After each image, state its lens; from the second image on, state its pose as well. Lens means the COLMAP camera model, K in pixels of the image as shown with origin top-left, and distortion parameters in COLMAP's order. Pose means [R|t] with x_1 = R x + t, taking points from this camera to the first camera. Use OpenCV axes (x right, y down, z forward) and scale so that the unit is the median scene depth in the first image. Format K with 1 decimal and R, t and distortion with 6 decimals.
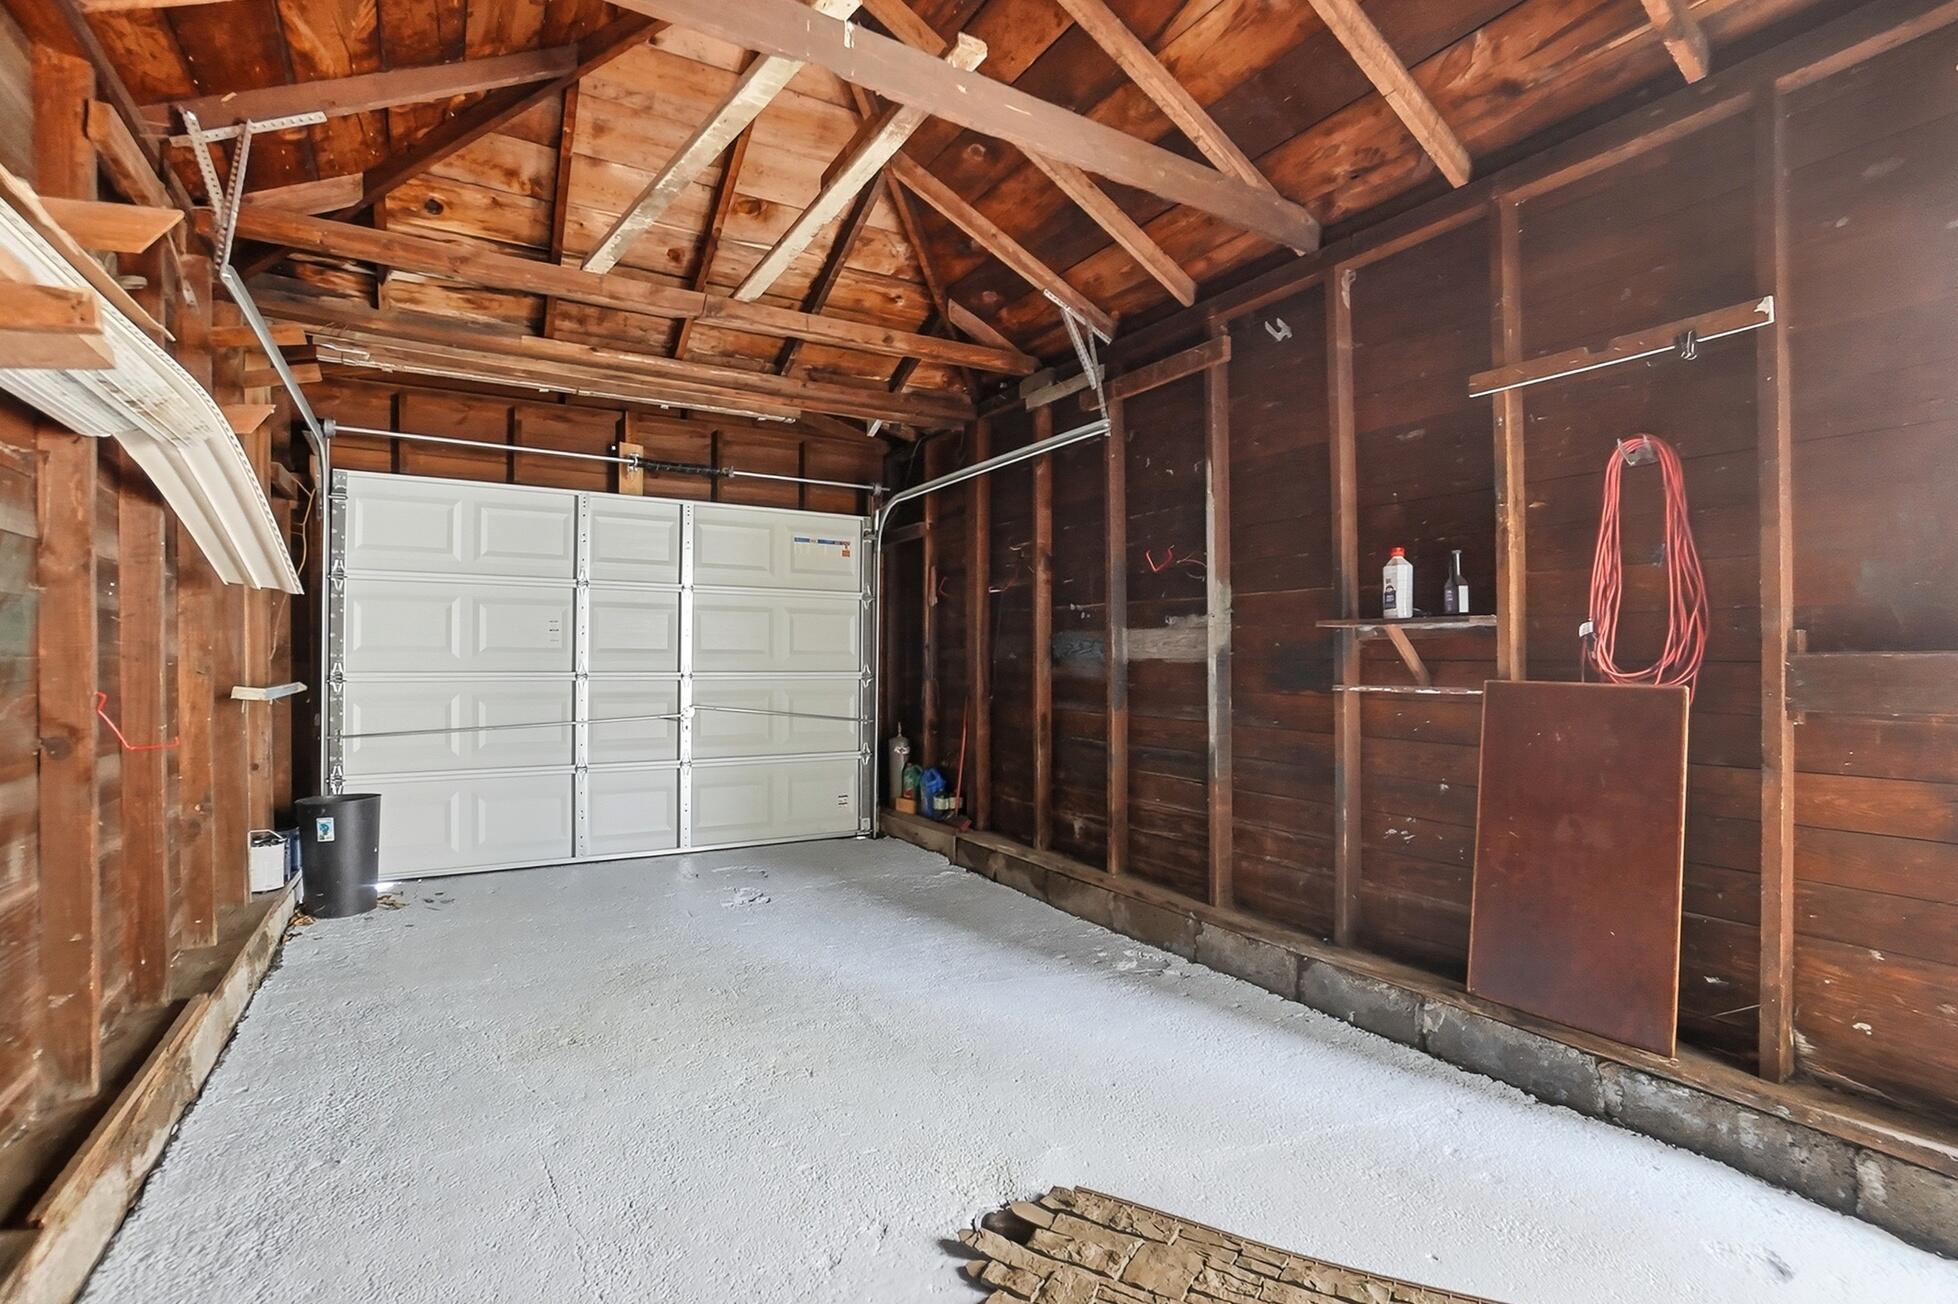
lens RADIAL K [[885.6, 0, 971.3], [0, 885.6, 657.2], [0, 0, 1]] dist [-0.065466, 0.024415]
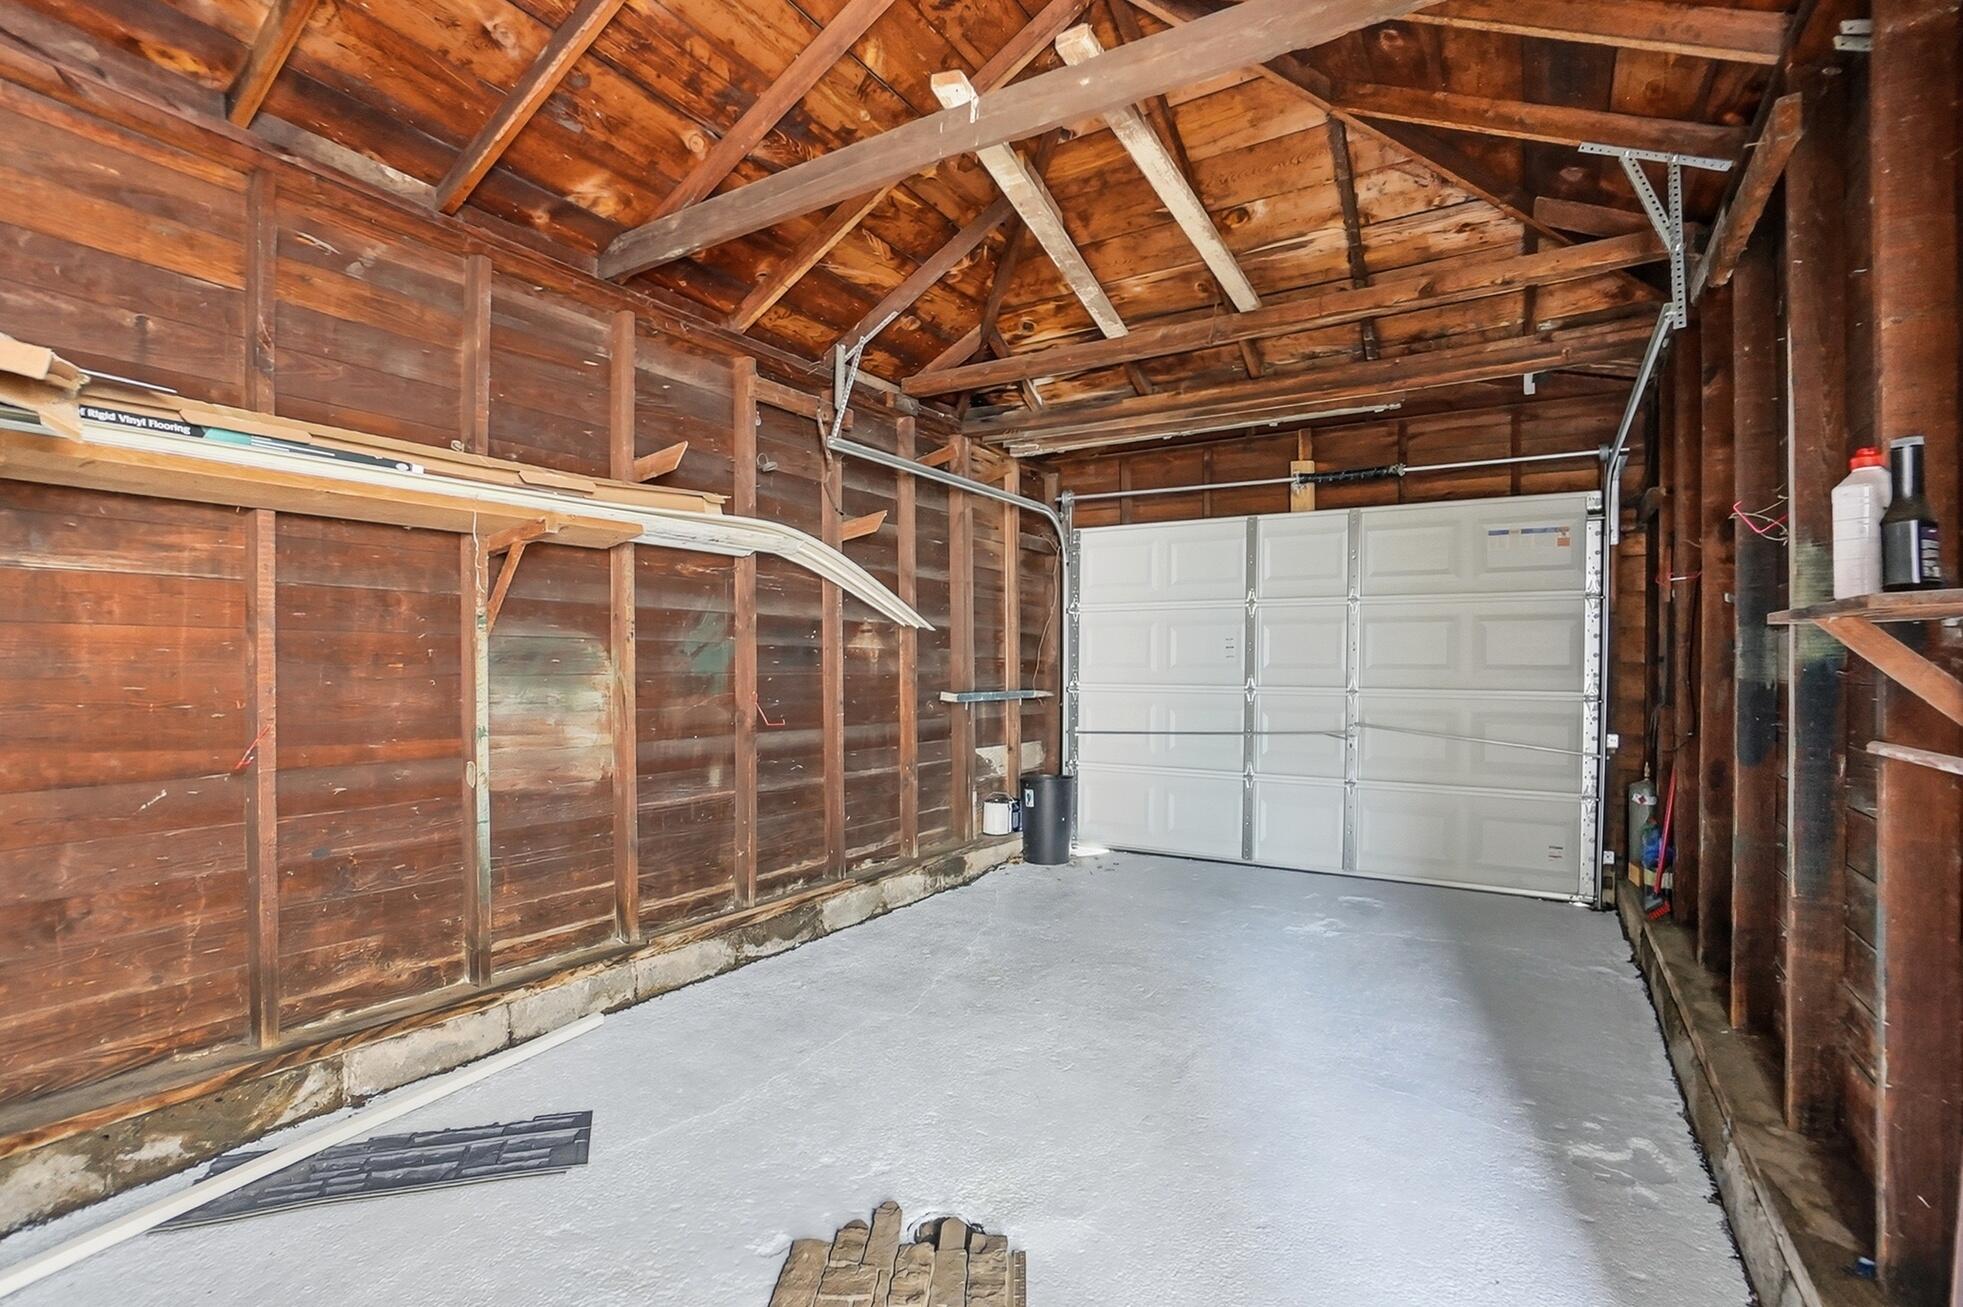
lens RADIAL K [[887.9, 0, 973.7], [0, 887.9, 658.7], [0, 0, 1]] dist [-0.065466, 0.024415]
pose [[0.470160, -0.011207, -0.882510, 0.447031], [-0.003735, 0.999885, -0.014687, 0.000995], [0.882573, 0.010201, 0.470064, 0.258210]]
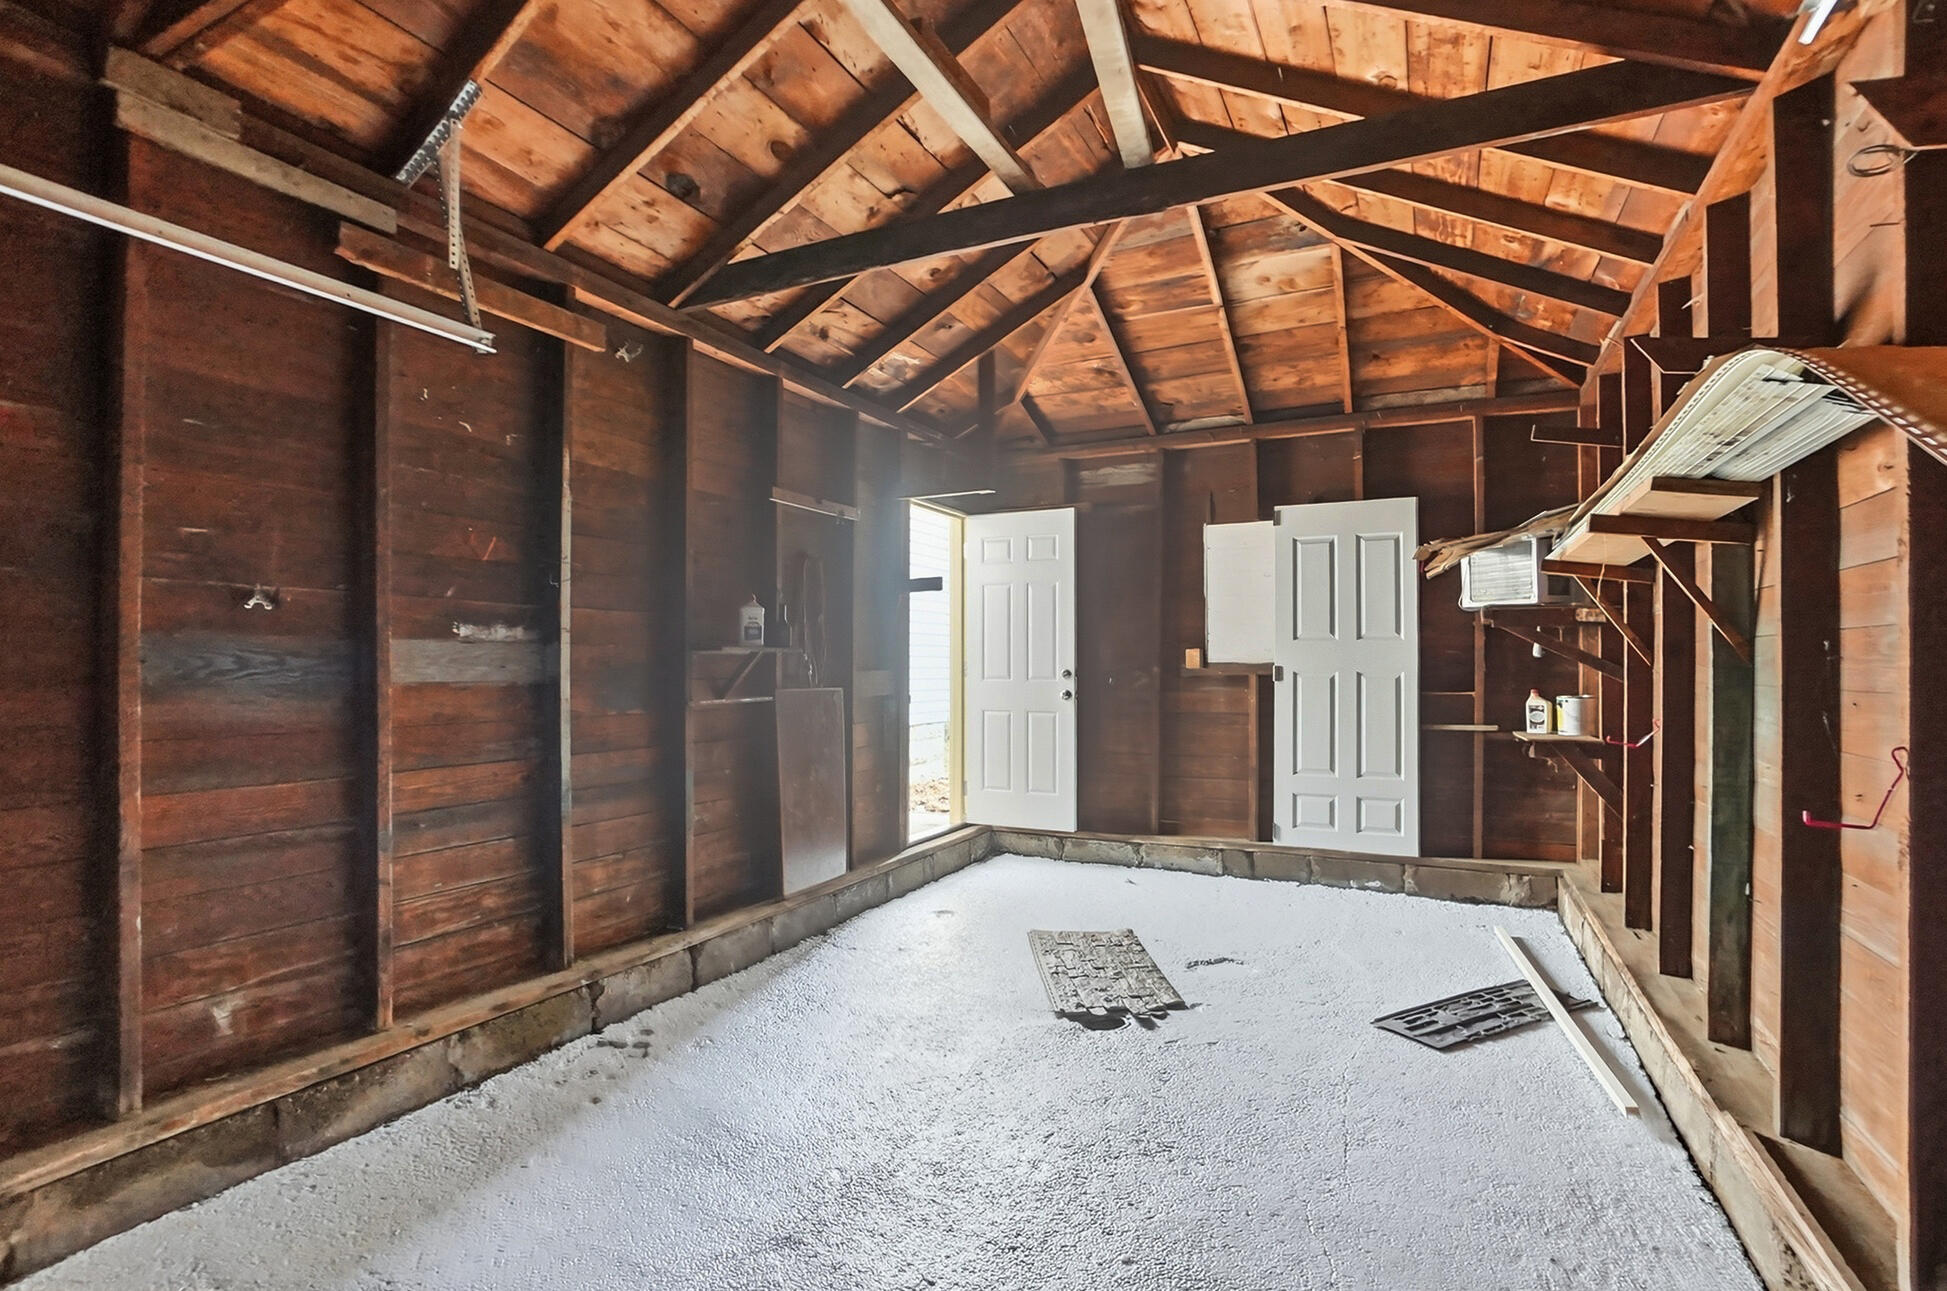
lens RADIAL K [[880.6, 0, 965.8], [0, 880.6, 650.6], [0, 0, 1]] dist [-0.065466, 0.024415]
pose [[-0.510327, 0.014502, 0.859858, -0.573290], [0.003396, 0.999884, -0.014848, -0.011630], [-0.859974, -0.004657, -0.510317, 0.963487]]
